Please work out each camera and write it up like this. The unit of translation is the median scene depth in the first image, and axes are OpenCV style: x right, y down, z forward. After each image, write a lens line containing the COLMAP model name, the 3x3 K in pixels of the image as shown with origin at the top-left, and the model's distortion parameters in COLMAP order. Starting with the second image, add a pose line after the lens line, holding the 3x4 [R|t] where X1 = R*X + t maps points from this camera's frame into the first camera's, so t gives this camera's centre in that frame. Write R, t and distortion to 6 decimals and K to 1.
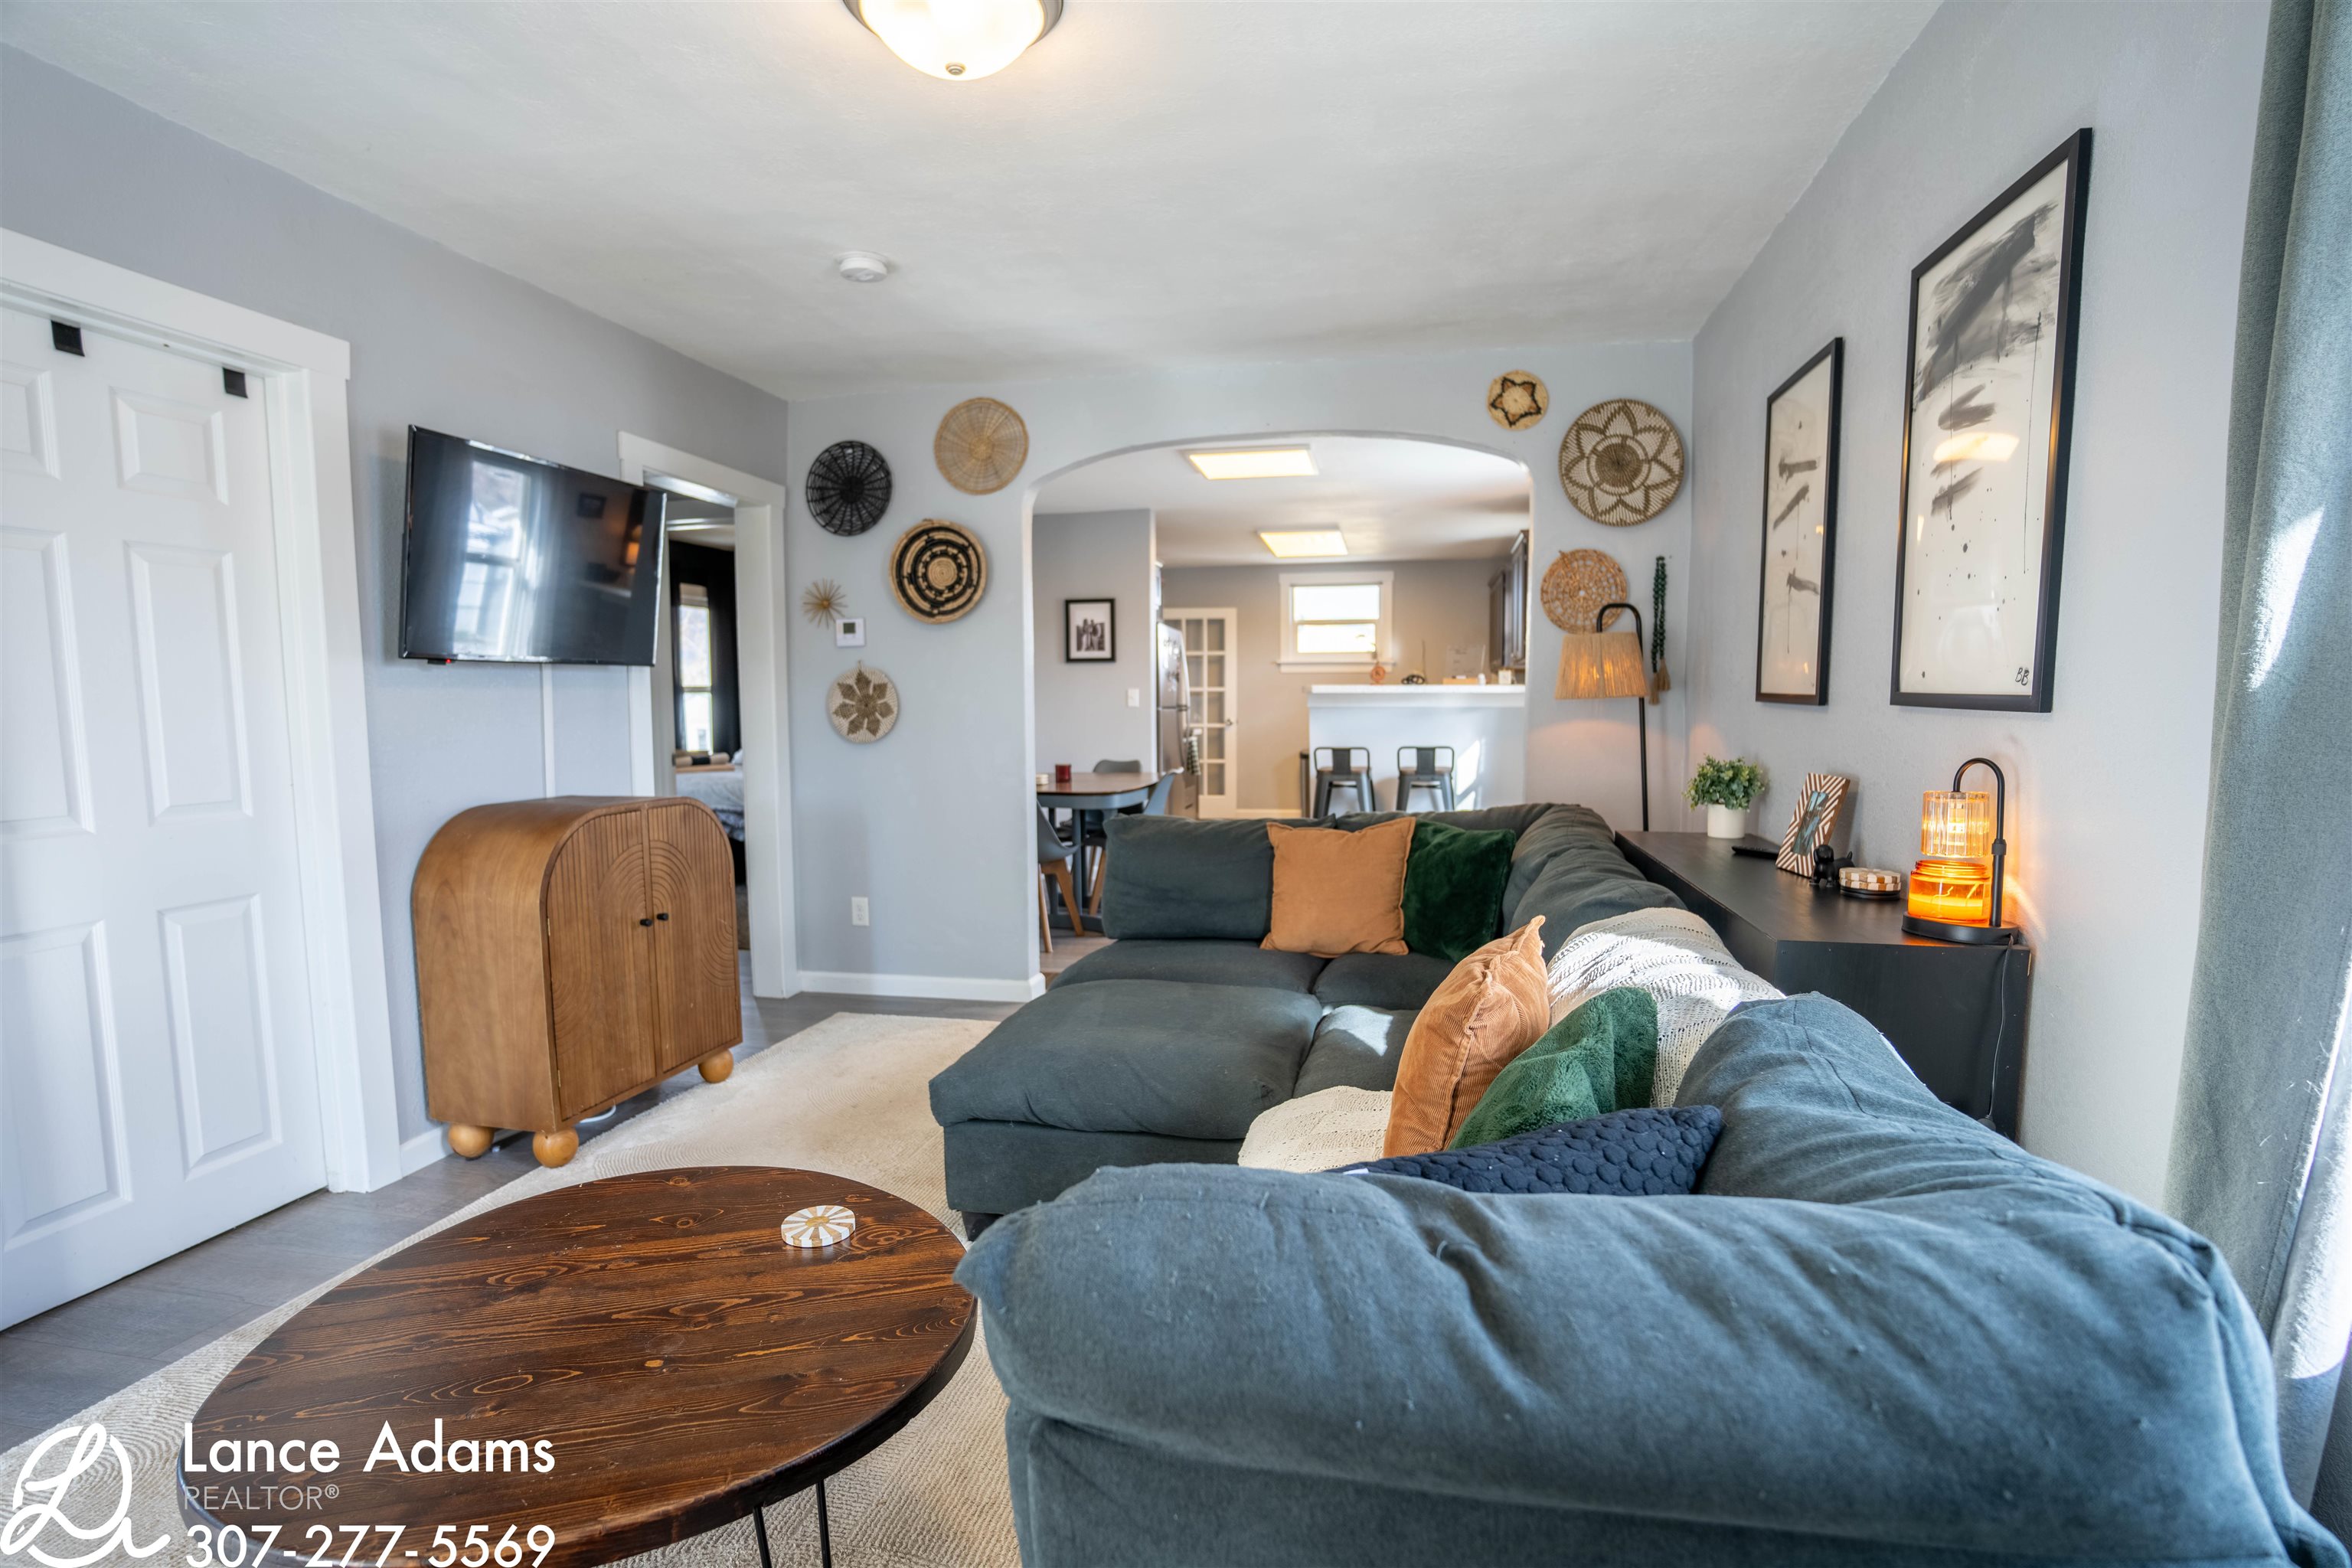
lens RADIAL K [[1165.3, 0, 1182.5], [0, 1165.3, 802.0], [0, 0, 1]] dist [-0.080062, 0.037636]
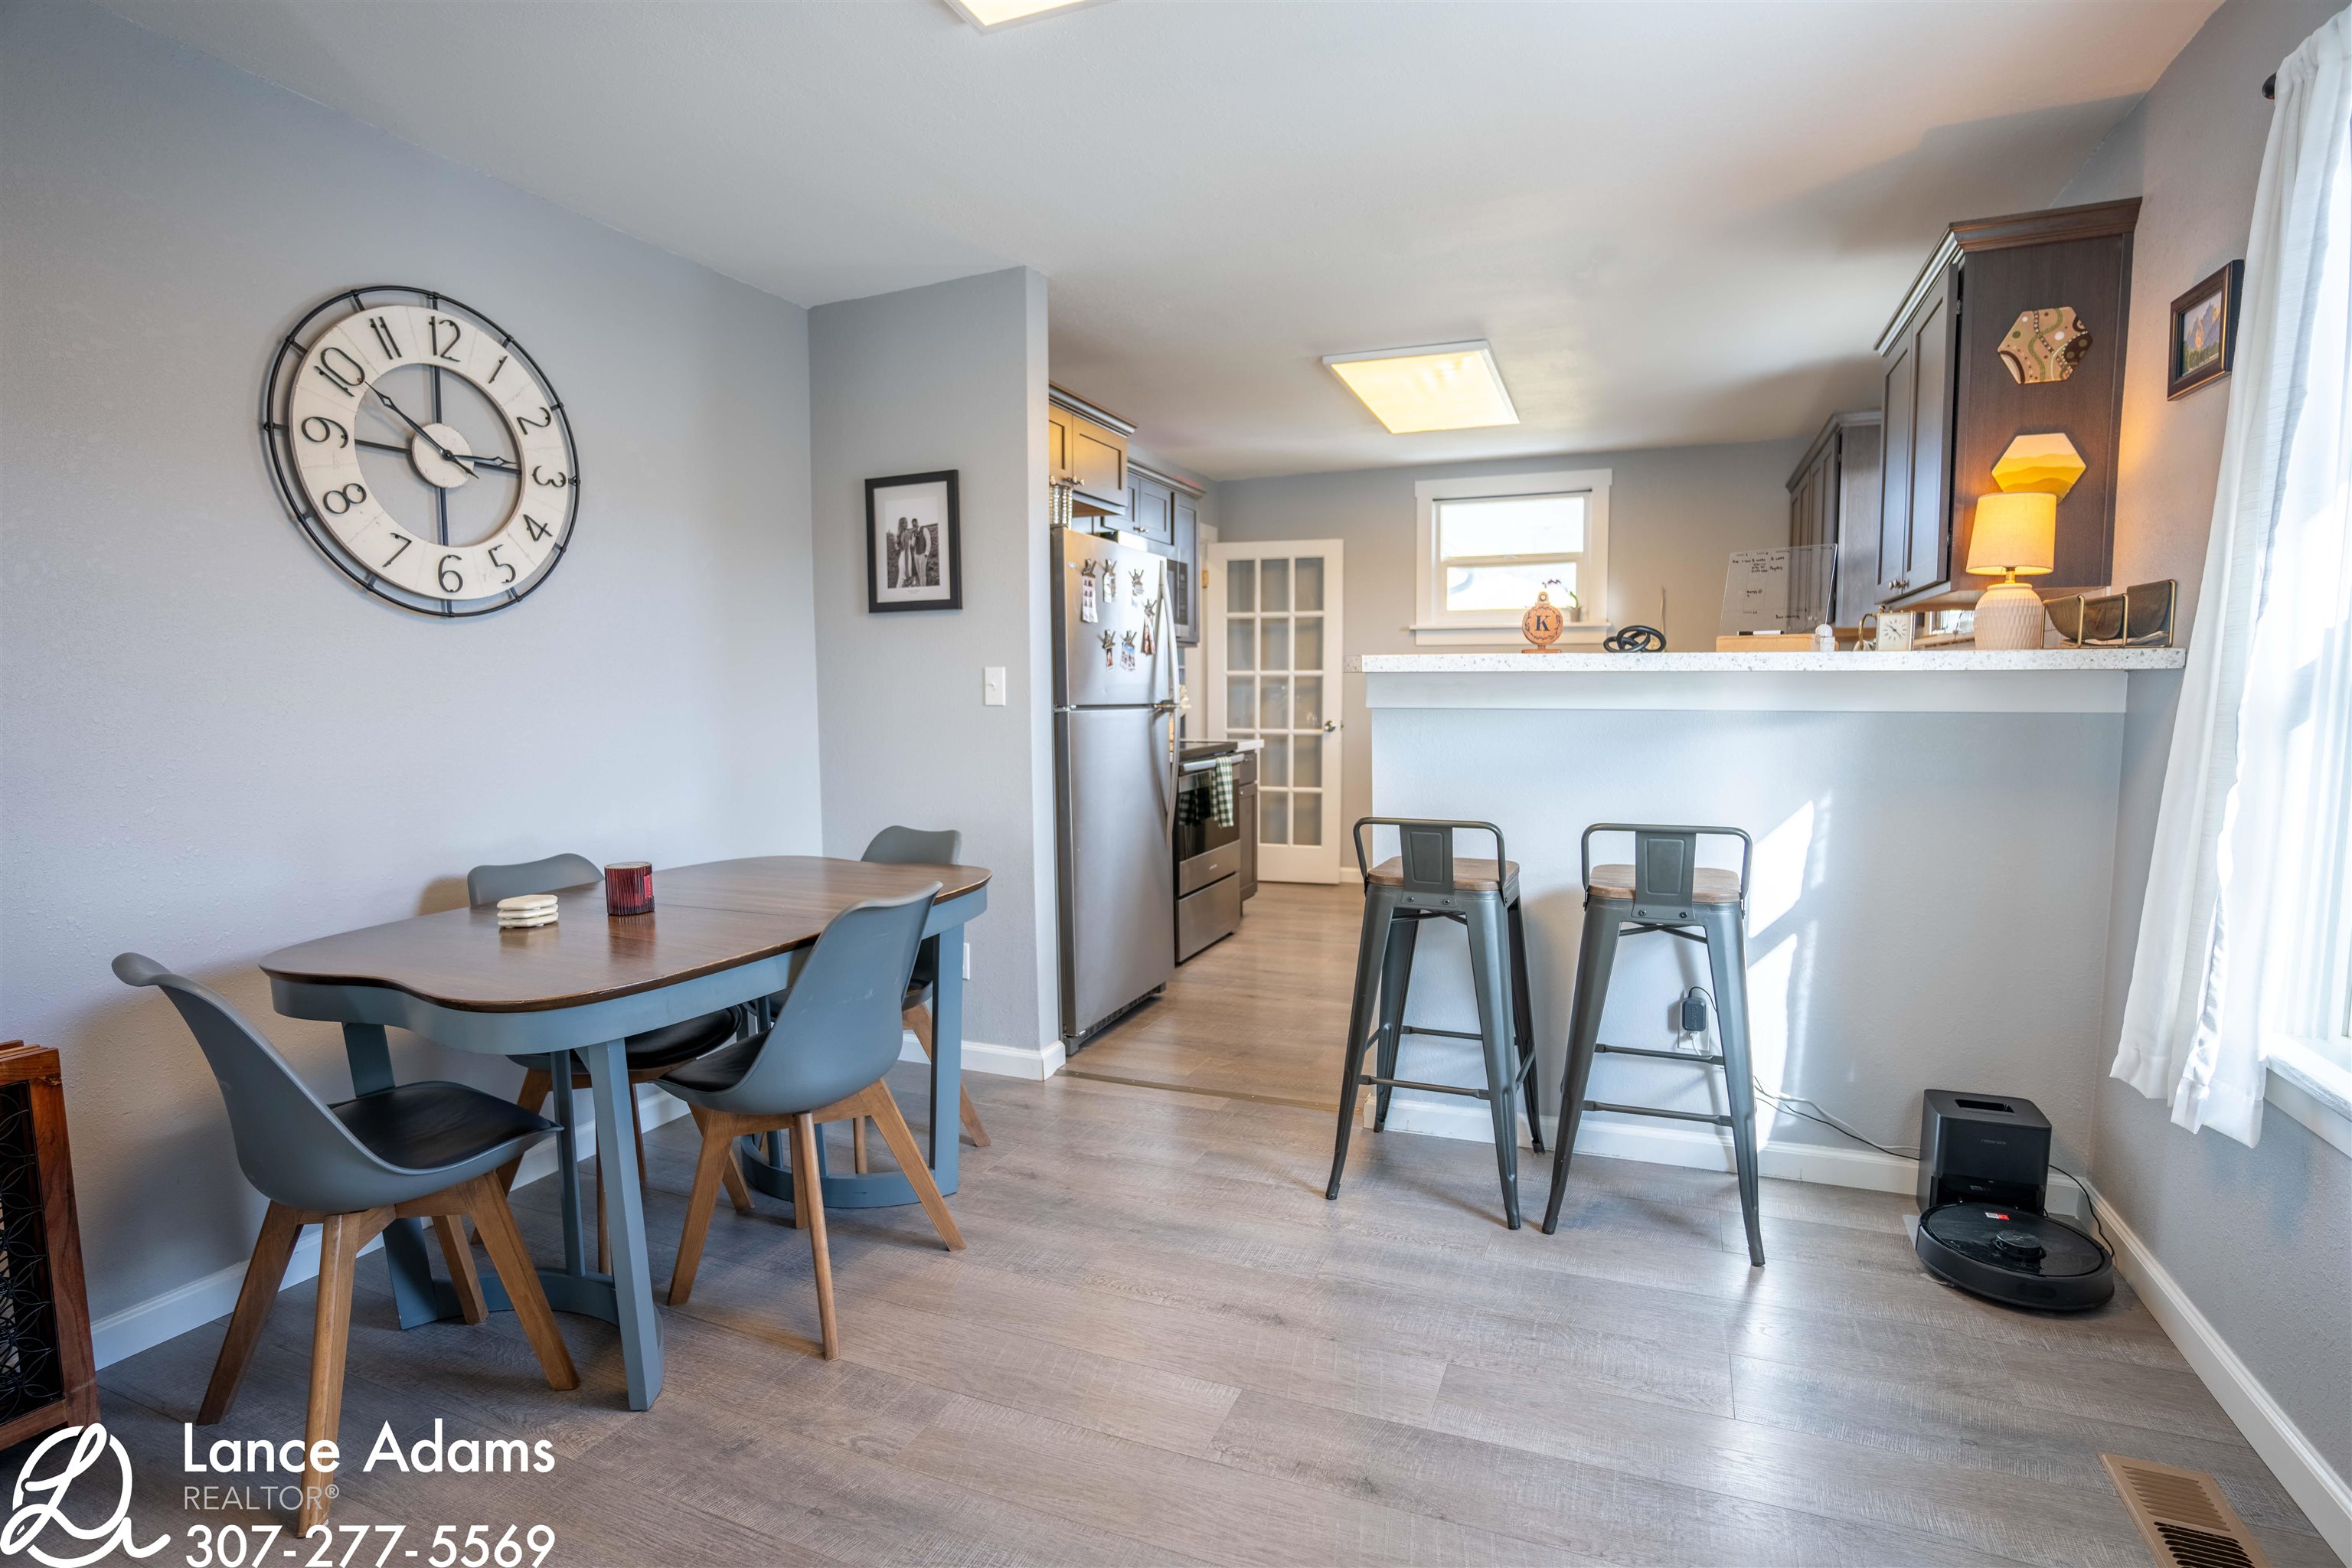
lens RADIAL K [[1165.3, 0, 1182.5], [0, 1165.3, 802.0], [0, 0, 1]] dist [-0.080062, 0.037636]
pose [[0.981969, 0.018356, -0.188149, 0.117044], [-0.016625, 0.999804, 0.010772, -0.049697], [0.188309, -0.007449, 0.982081, 0.560816]]
